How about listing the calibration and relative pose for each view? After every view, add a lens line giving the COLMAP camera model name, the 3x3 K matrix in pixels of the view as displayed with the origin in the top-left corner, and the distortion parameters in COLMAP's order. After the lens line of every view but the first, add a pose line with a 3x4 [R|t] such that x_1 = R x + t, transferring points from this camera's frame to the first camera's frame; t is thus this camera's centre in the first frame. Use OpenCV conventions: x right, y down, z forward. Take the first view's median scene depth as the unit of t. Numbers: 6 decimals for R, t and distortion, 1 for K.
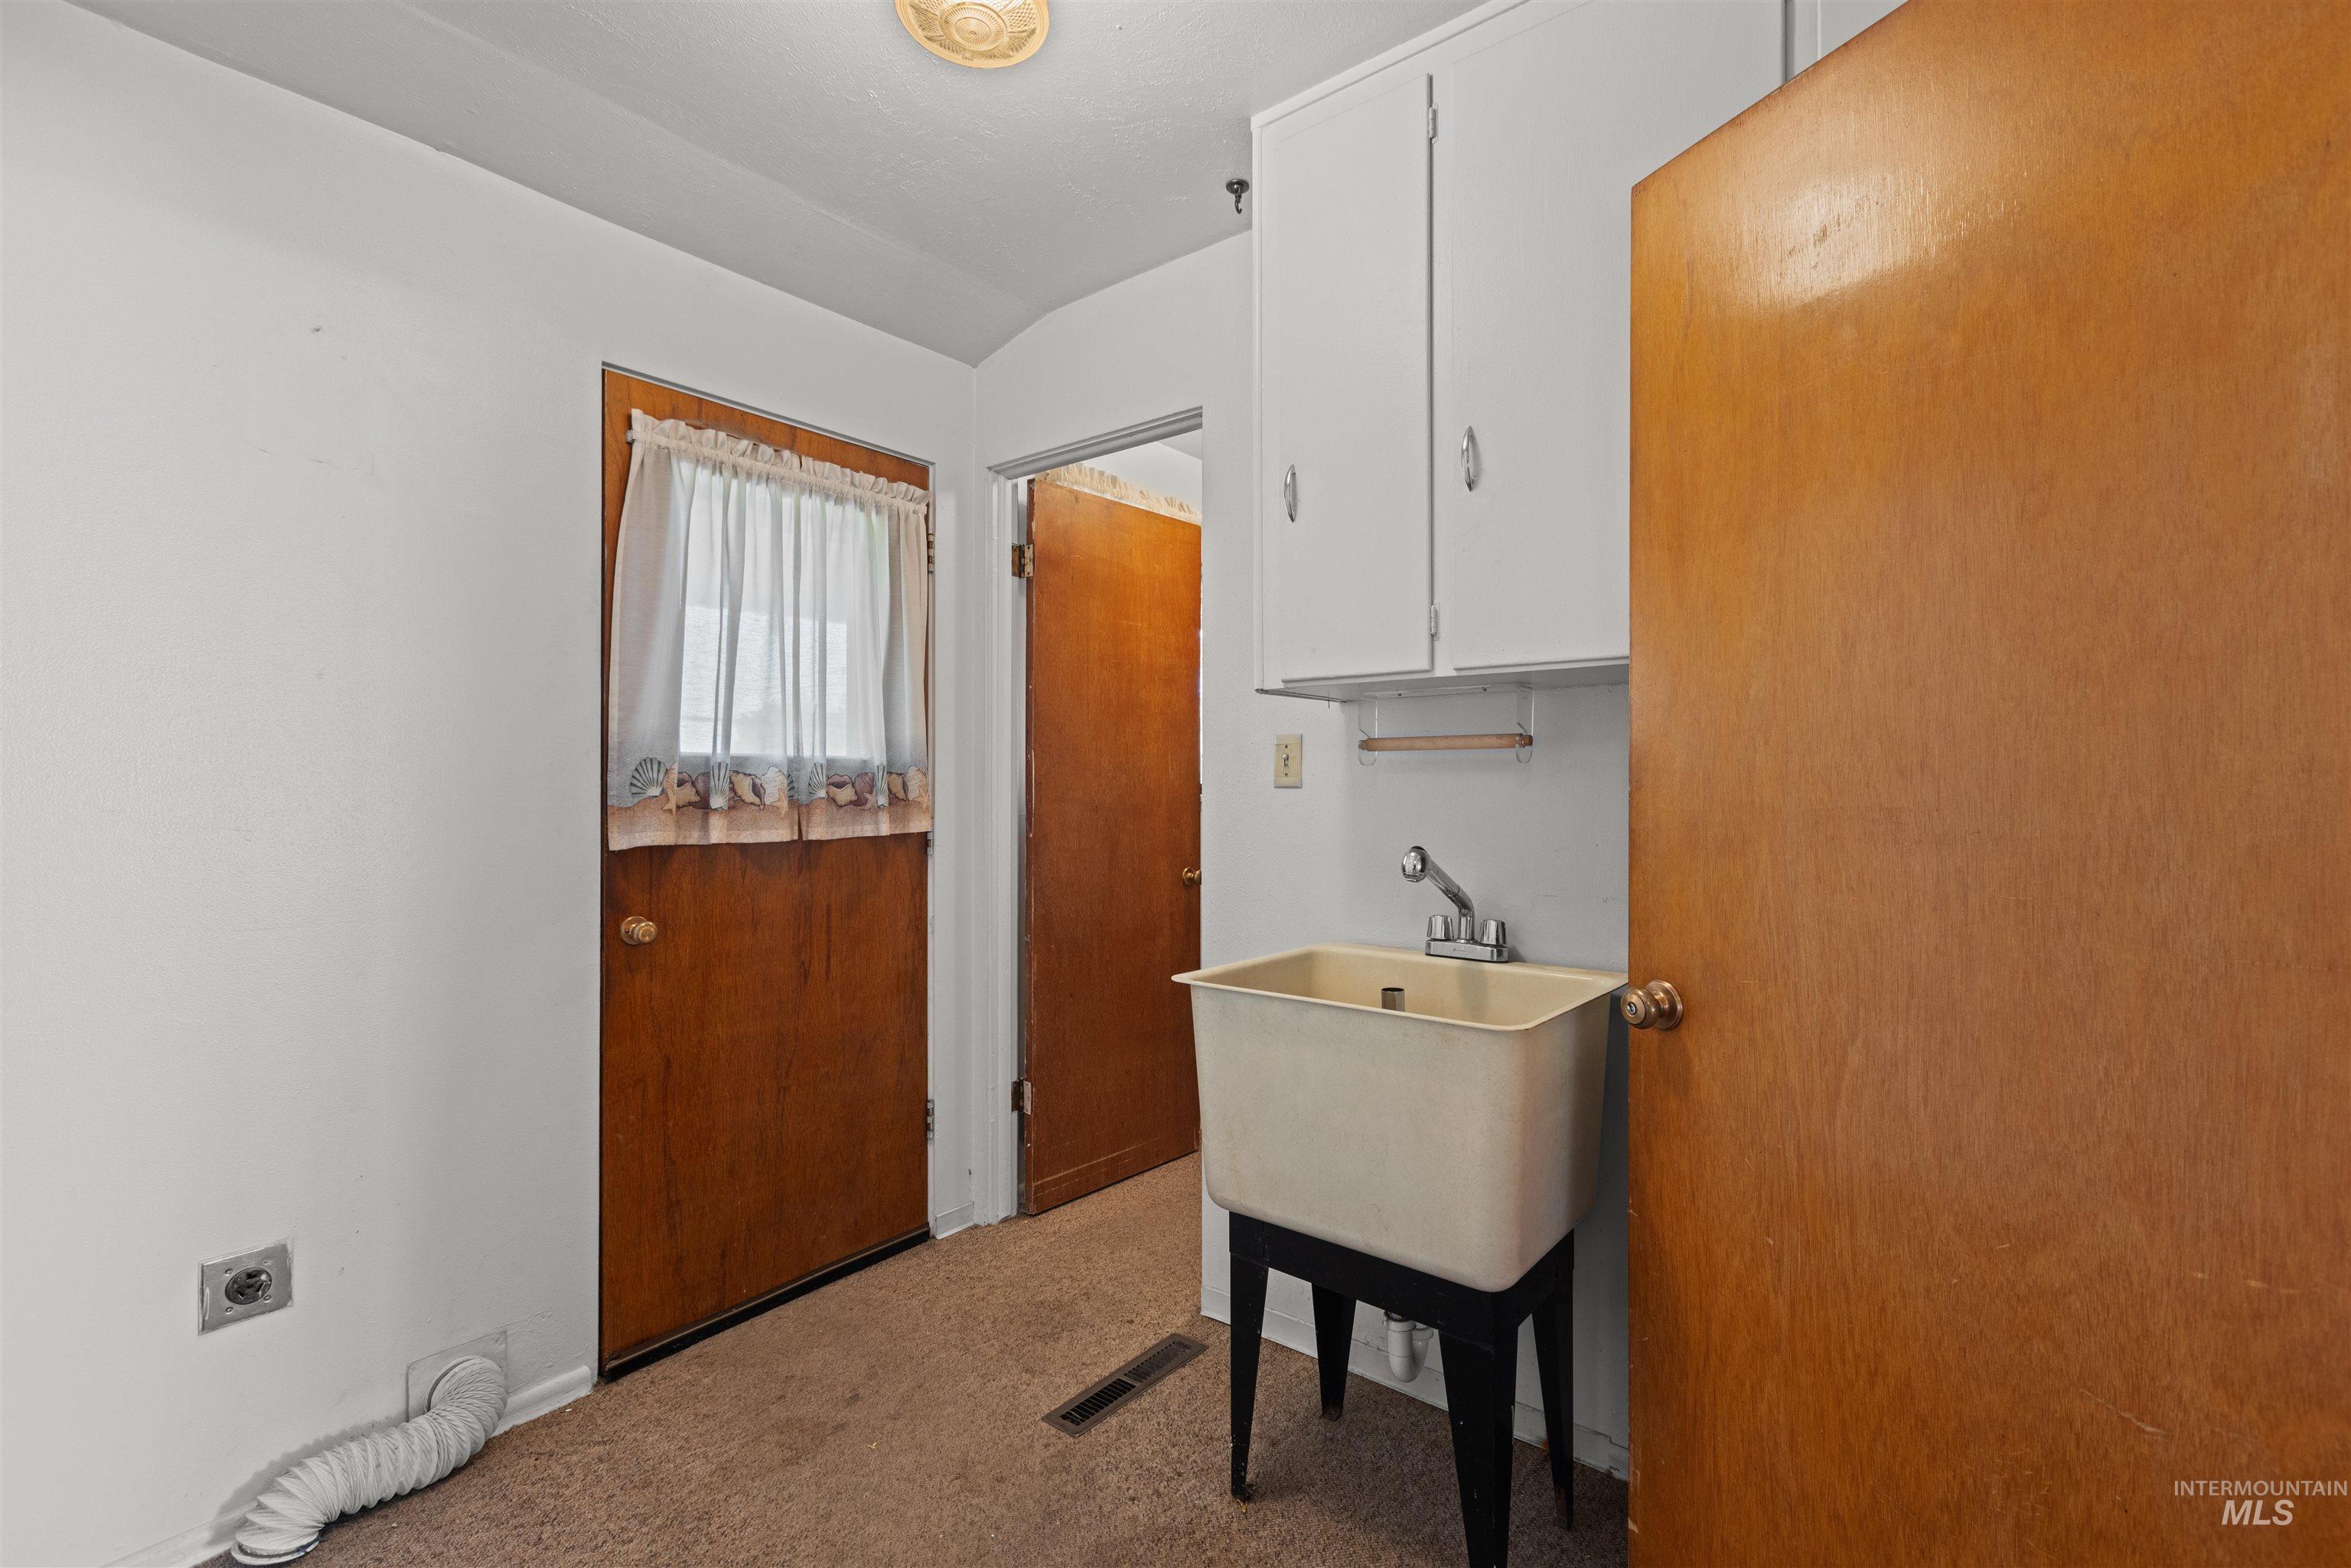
lens RADIAL K [[1043.2, 0, 1190.1], [0, 1043.2, 780.6], [0, 0, 1]] dist [0.001297, -0.001057]
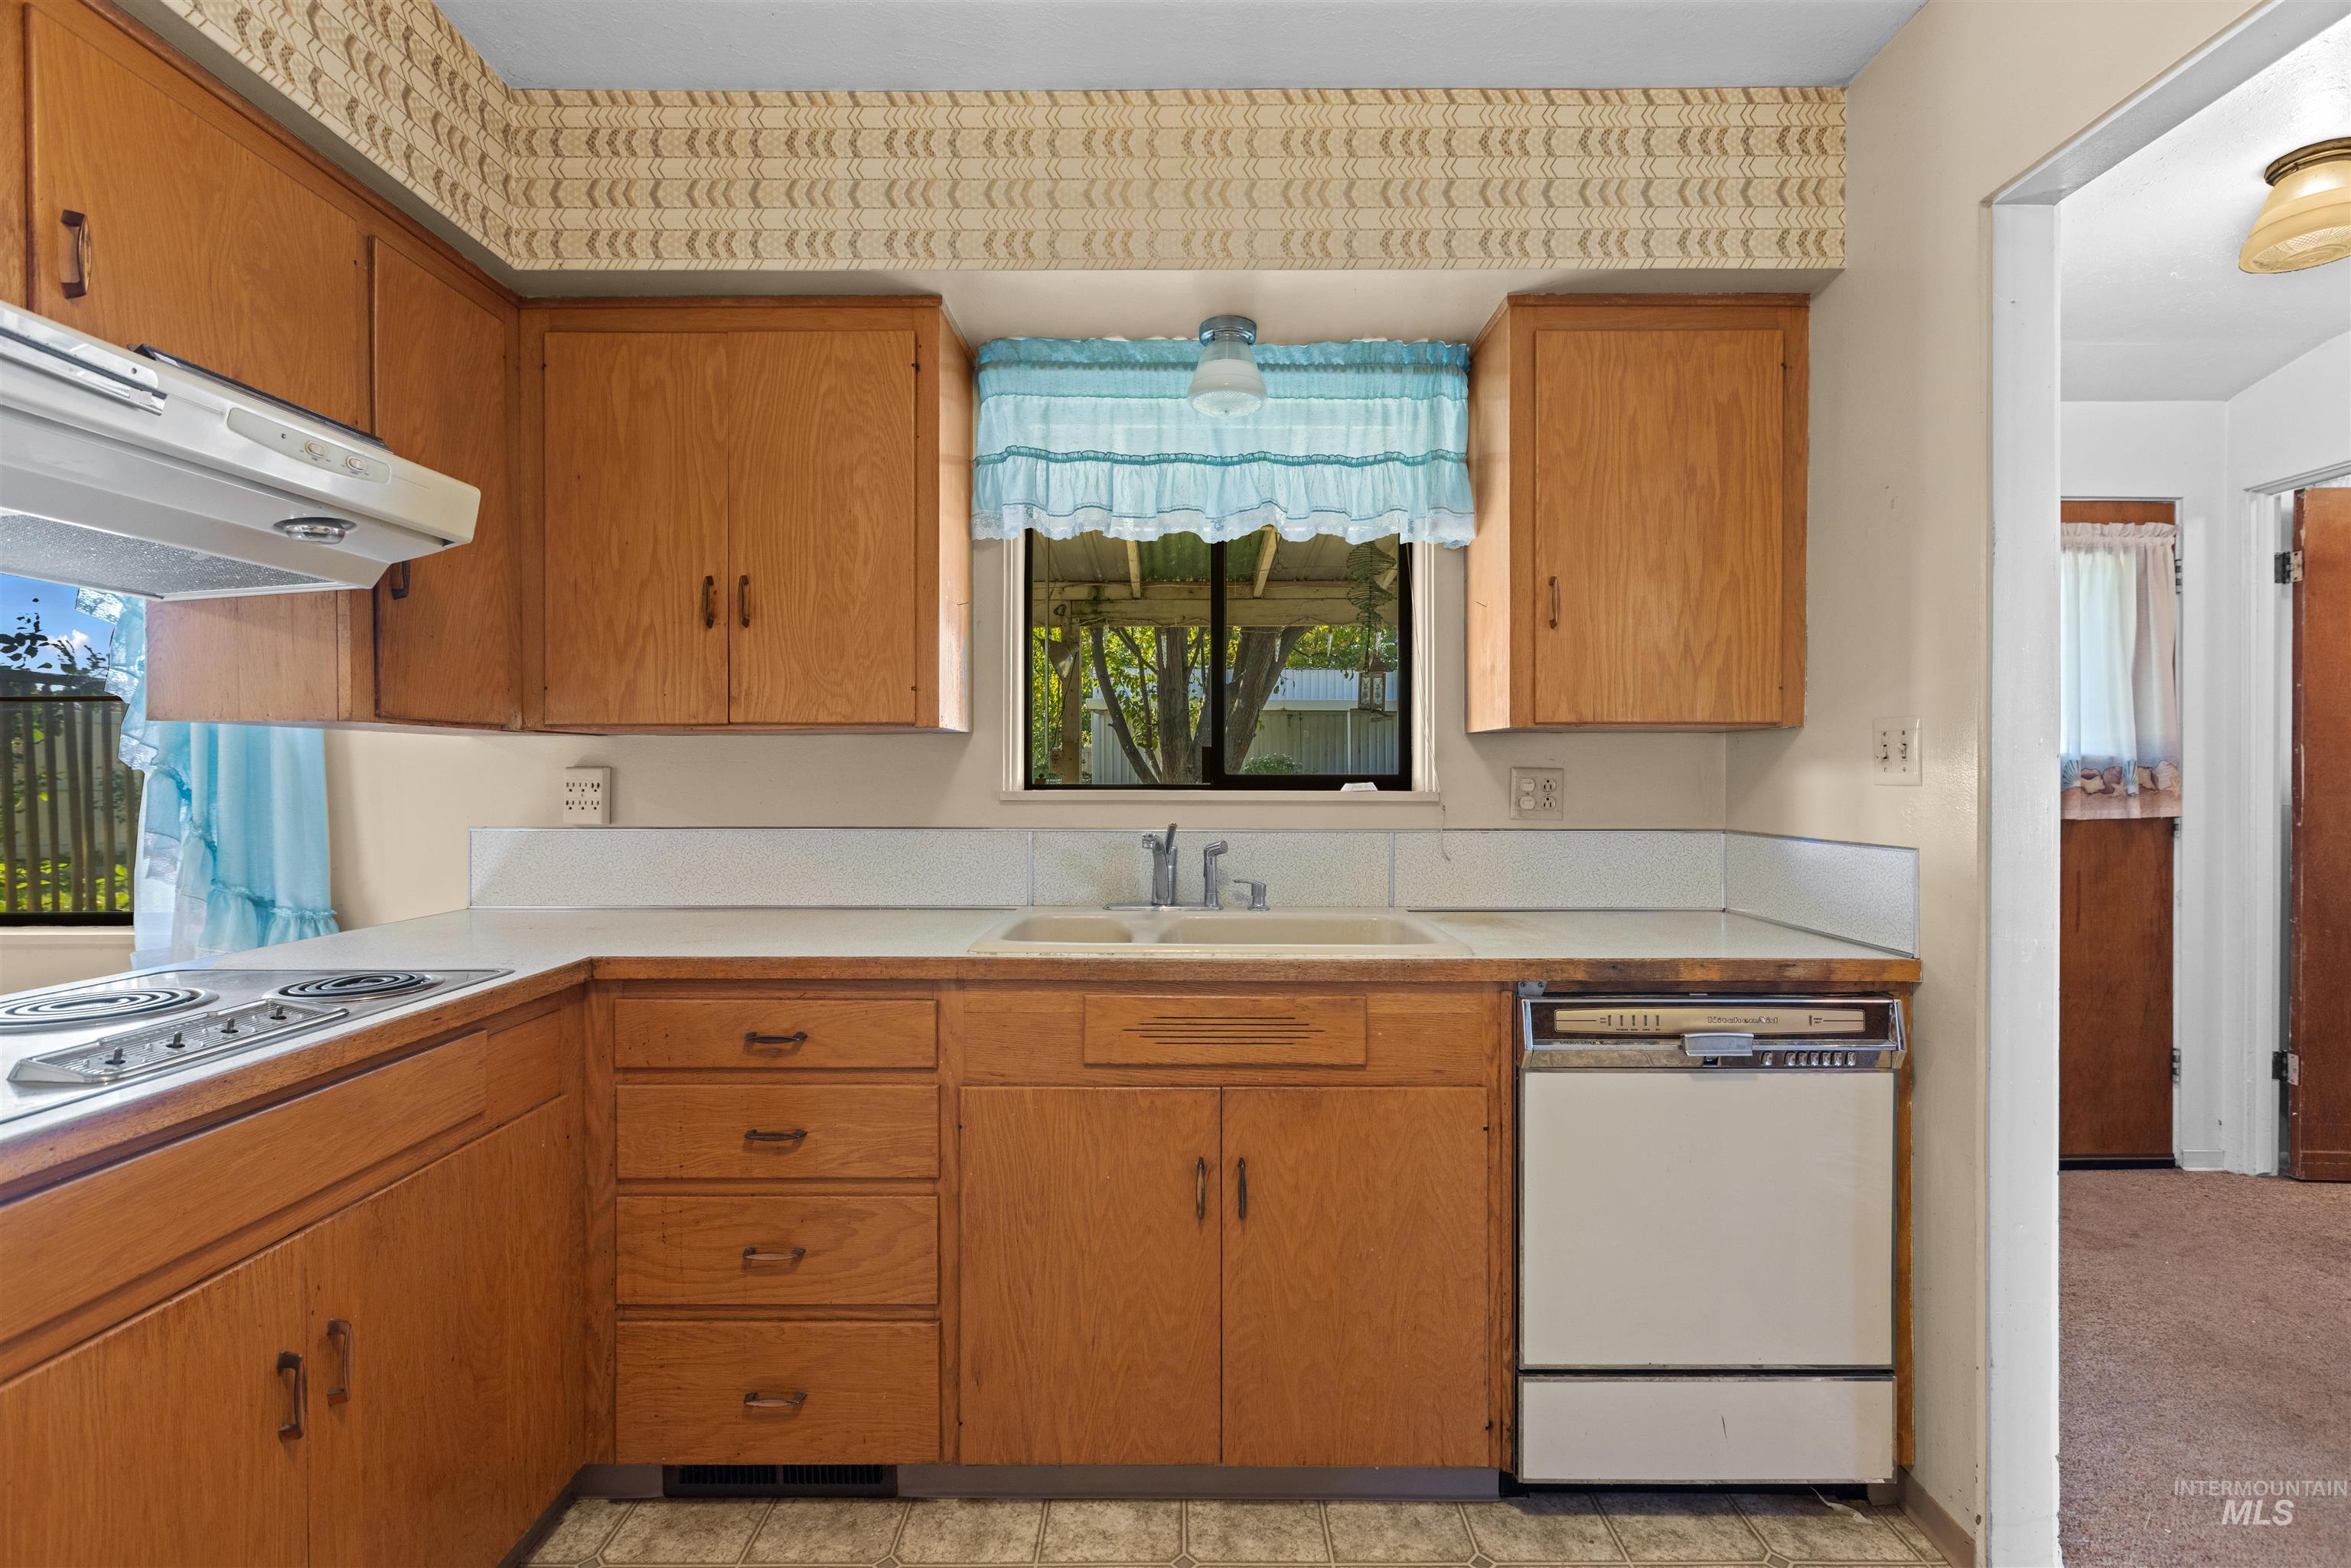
lens RADIAL K [[1043.2, 0, 1190.1], [0, 1043.2, 780.6], [0, 0, 1]] dist [0.001297, -0.001057]
pose [[0.619007, 0.002966, -0.785380, -0.017709], [0.001660, 0.999986, 0.005084, 0.000508], [0.785384, -0.004451, 0.618993, -0.583117]]
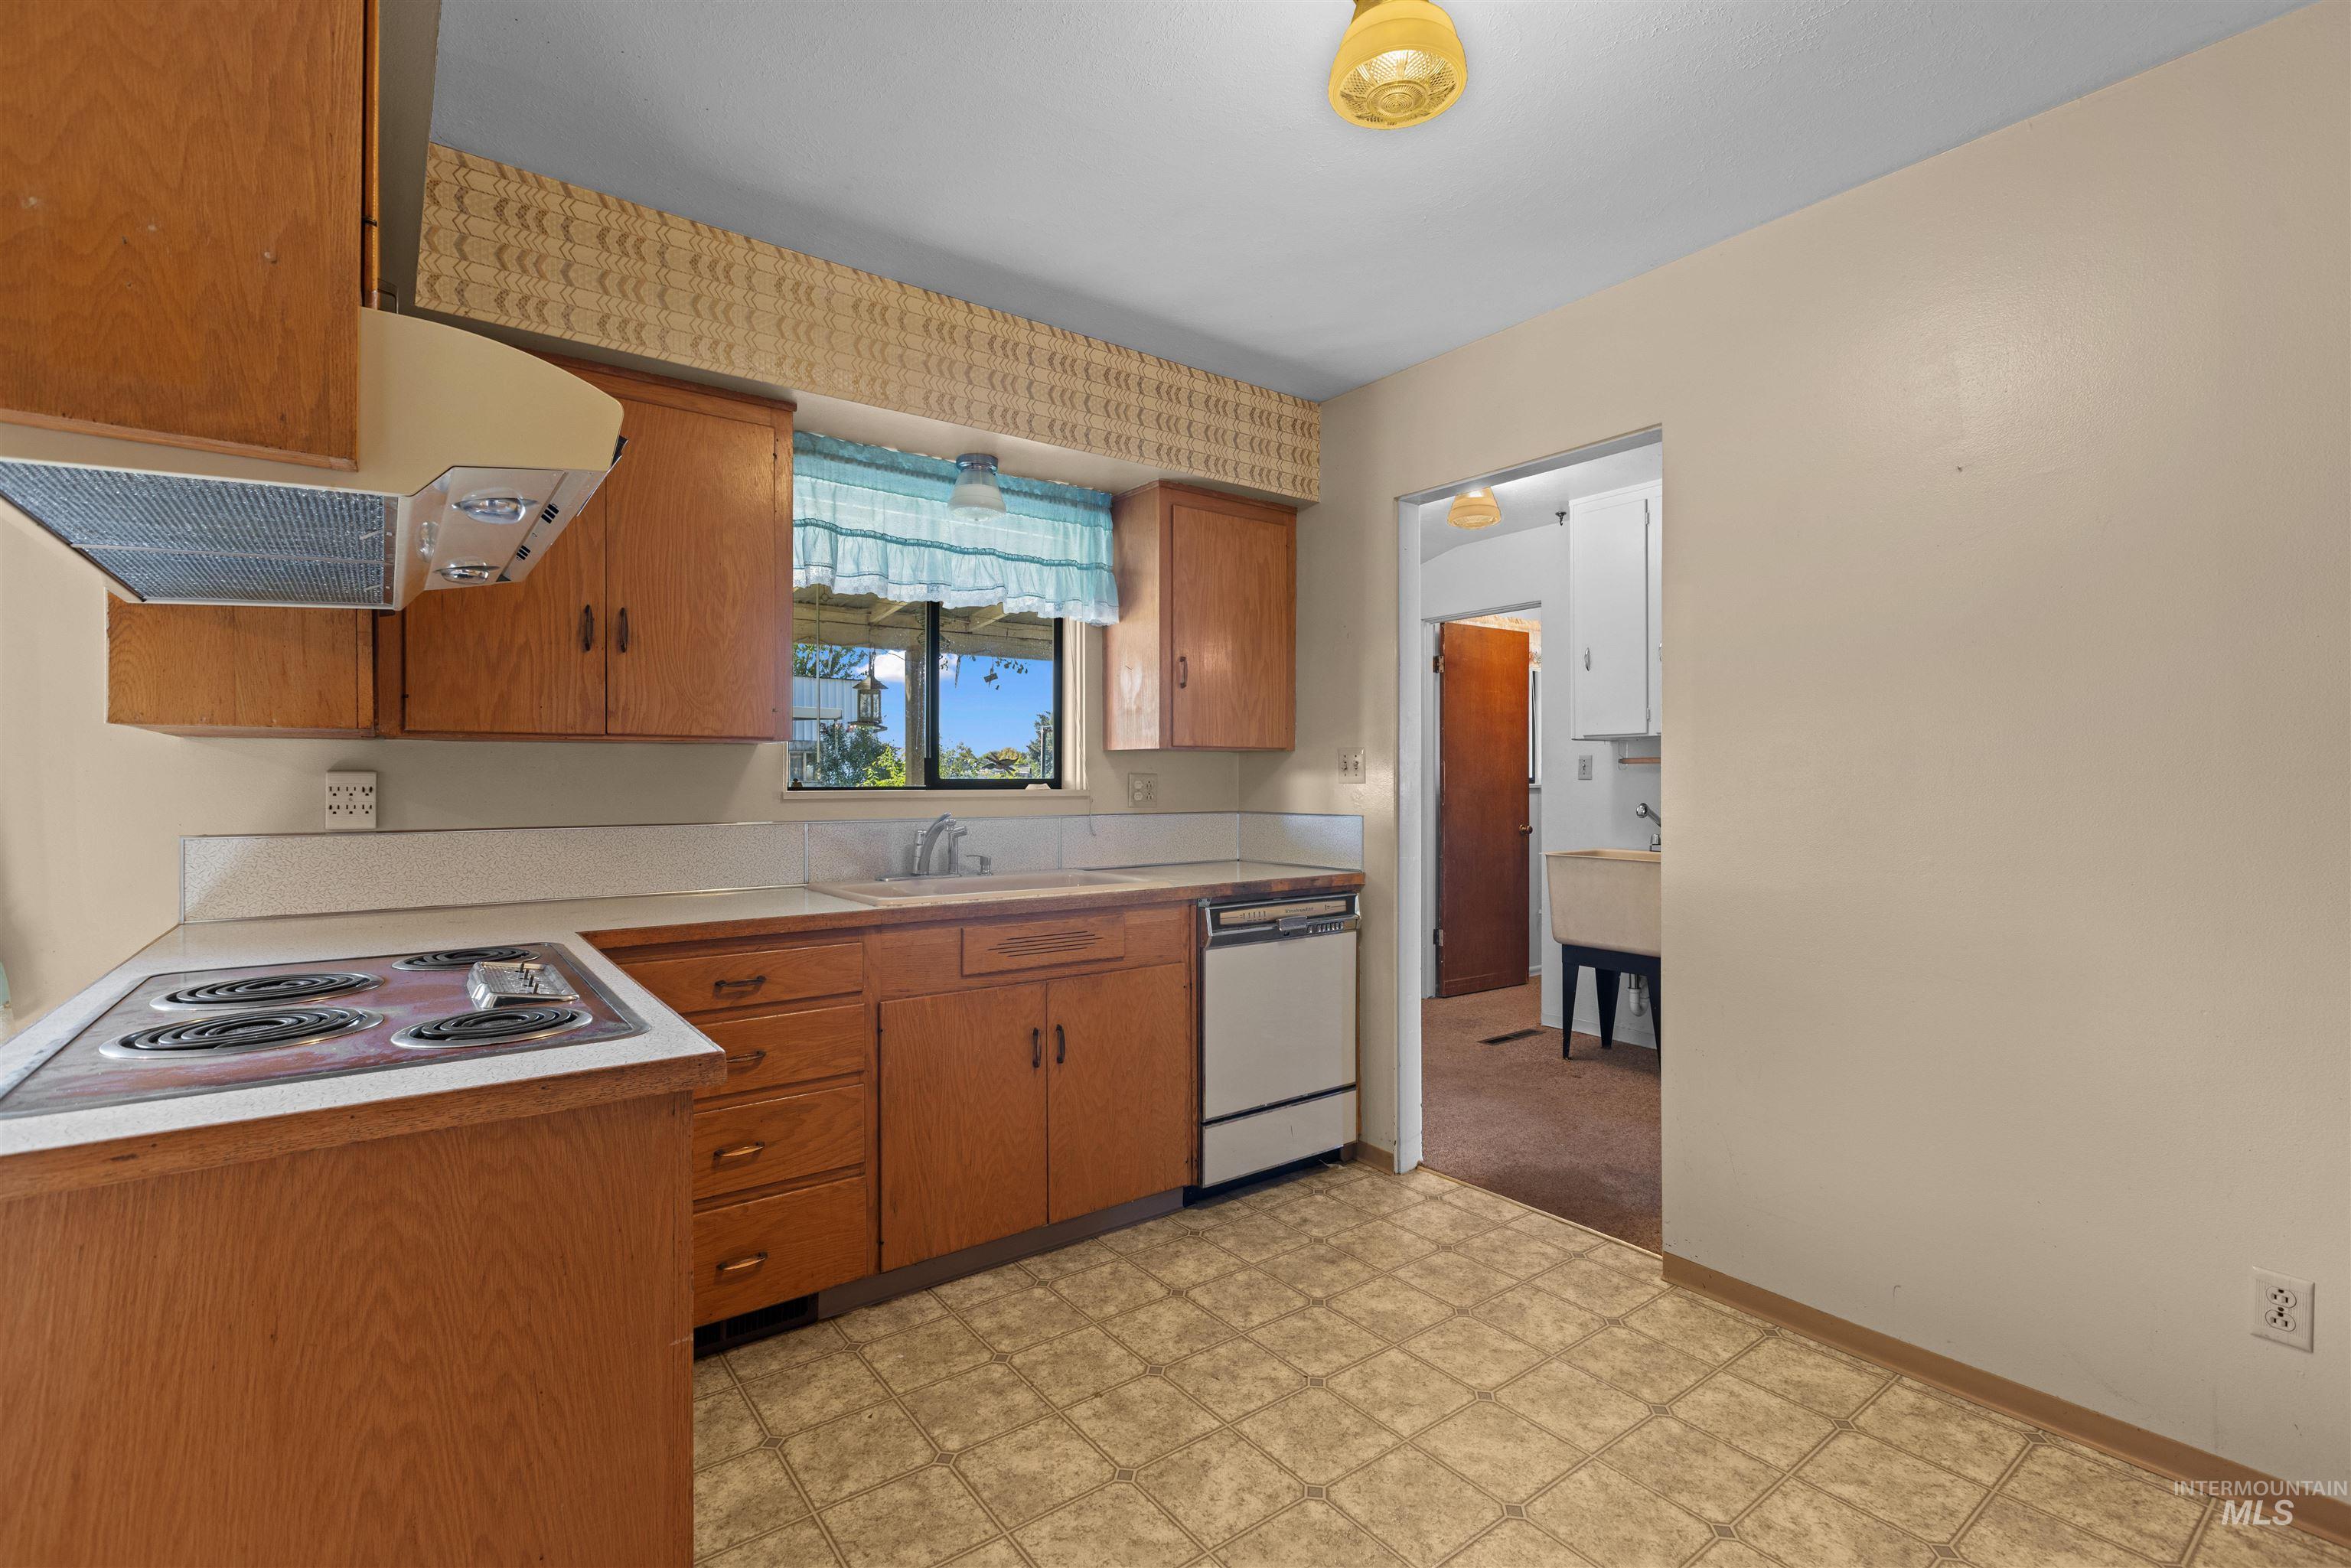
lens RADIAL K [[1023.1, 0, 1173.0], [0, 1023.1, 783.0], [0, 0, 1]] dist [0.002017, 0.000476]
pose [[0.962219, -0.000470, -0.272275, -0.123808], [0.002211, 0.999979, 0.006085, -0.000886], [0.272267, -0.006457, 0.962200, -1.053472]]
